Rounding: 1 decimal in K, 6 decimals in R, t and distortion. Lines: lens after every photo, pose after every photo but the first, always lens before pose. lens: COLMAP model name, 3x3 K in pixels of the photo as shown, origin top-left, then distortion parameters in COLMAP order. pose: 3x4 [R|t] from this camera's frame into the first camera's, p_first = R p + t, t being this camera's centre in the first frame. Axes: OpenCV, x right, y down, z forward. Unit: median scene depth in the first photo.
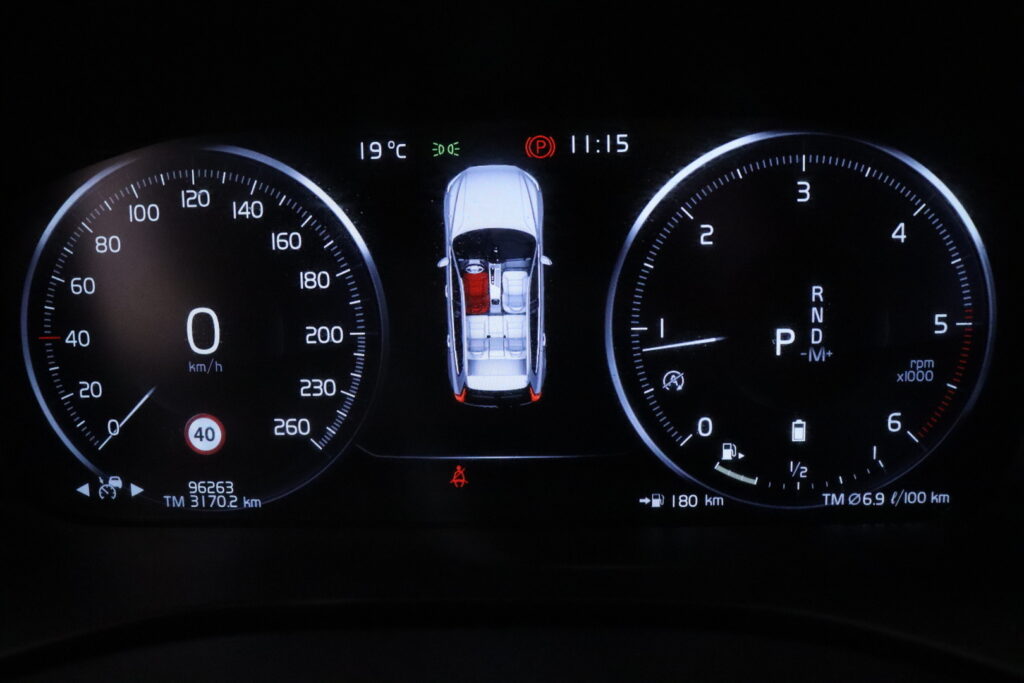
lens RADIAL K [[721.6, 0, 512.0], [0, 721.6, 341.5], [0, 0, 1]] dist [-0.057573, 0.000829]
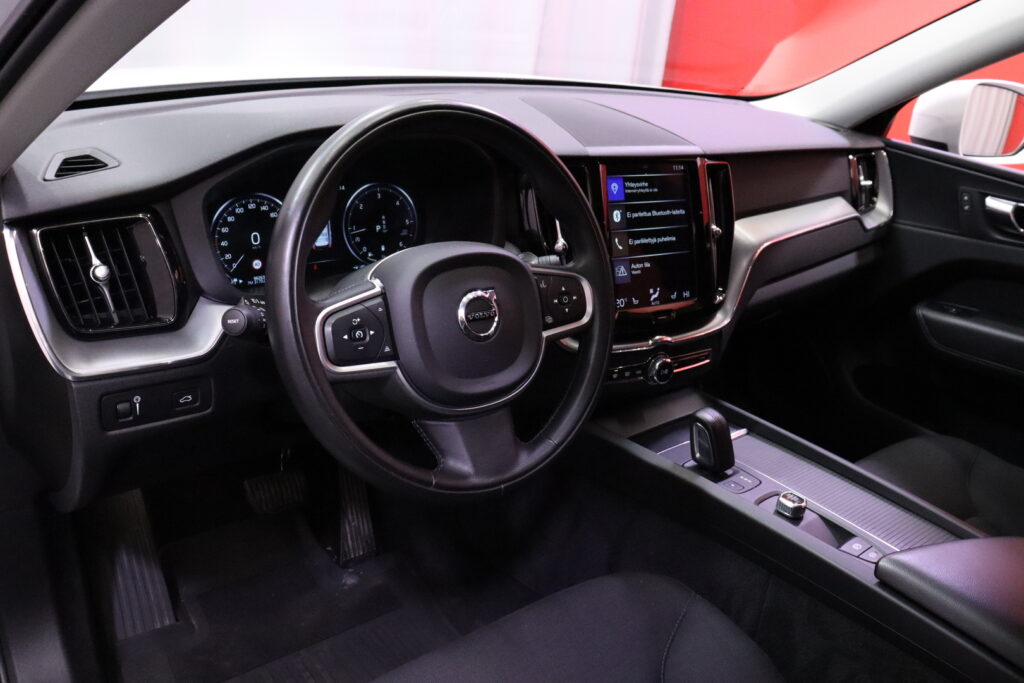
lens RADIAL K [[799.4, 0, 512.0], [0, 799.4, 341.5], [0, 0, 1]] dist [-0.148965, 0.006318]
pose [[0.754298, -0.167609, 0.634777, -2.293427], [0.105247, 0.985229, 0.135079, 0.114898], [-0.648042, -0.035081, 0.760796, -3.405486]]
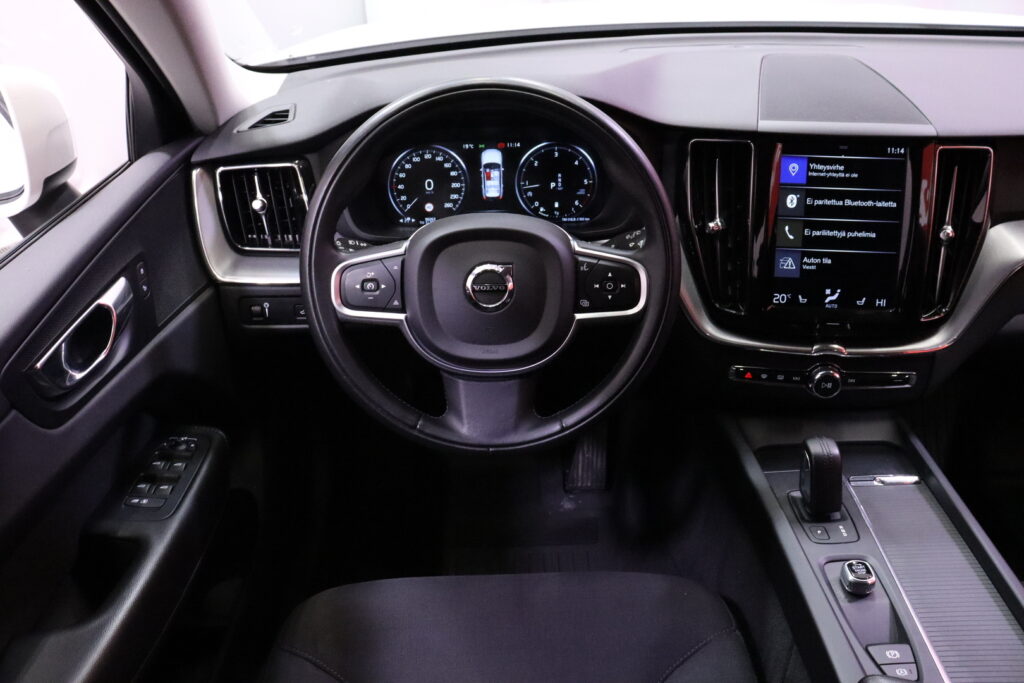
lens RADIAL K [[799.4, 0, 512.0], [0, 799.4, 341.5], [0, 0, 1]] dist [-0.148965, 0.006318]
pose [[0.998350, -0.020035, 0.053820, -0.196135], [0.009131, 0.980625, 0.195681, -0.020207], [-0.056697, -0.194866, 0.979190, -4.341491]]
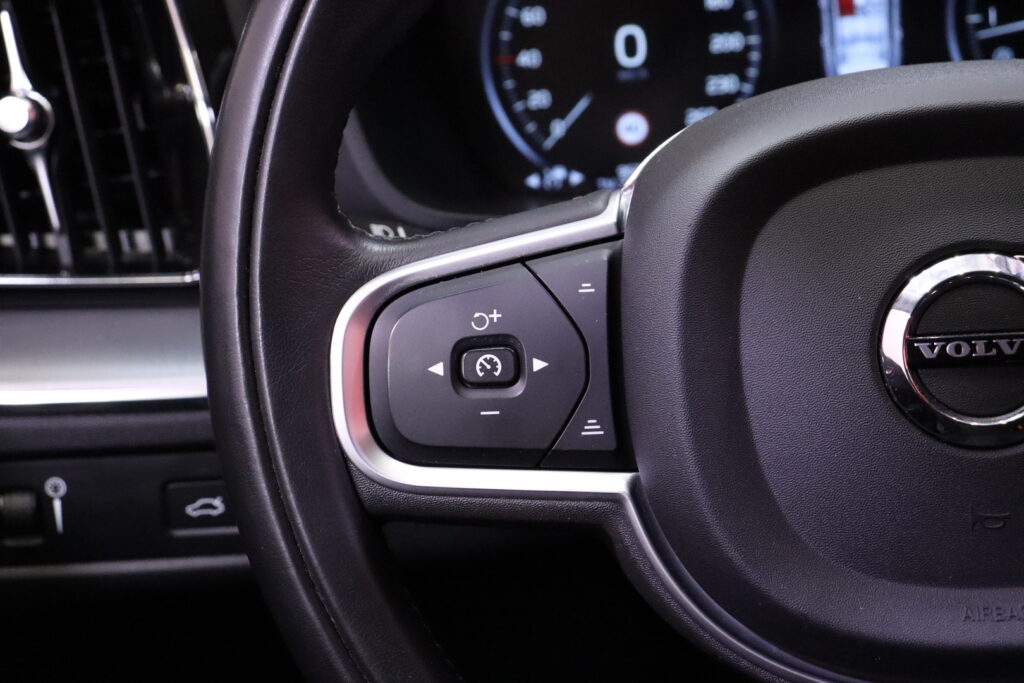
lens RADIAL K [[2289.9, 0, 512.0], [0, 2289.9, 341.5], [0, 0, 1]] dist [0.371756, 0.021002]
pose [[0.997764, -0.057506, -0.034050, -0.542986], [0.059239, 0.996873, 0.052301, 0.291598], [0.030936, -0.054201, 0.998051, -3.254047]]
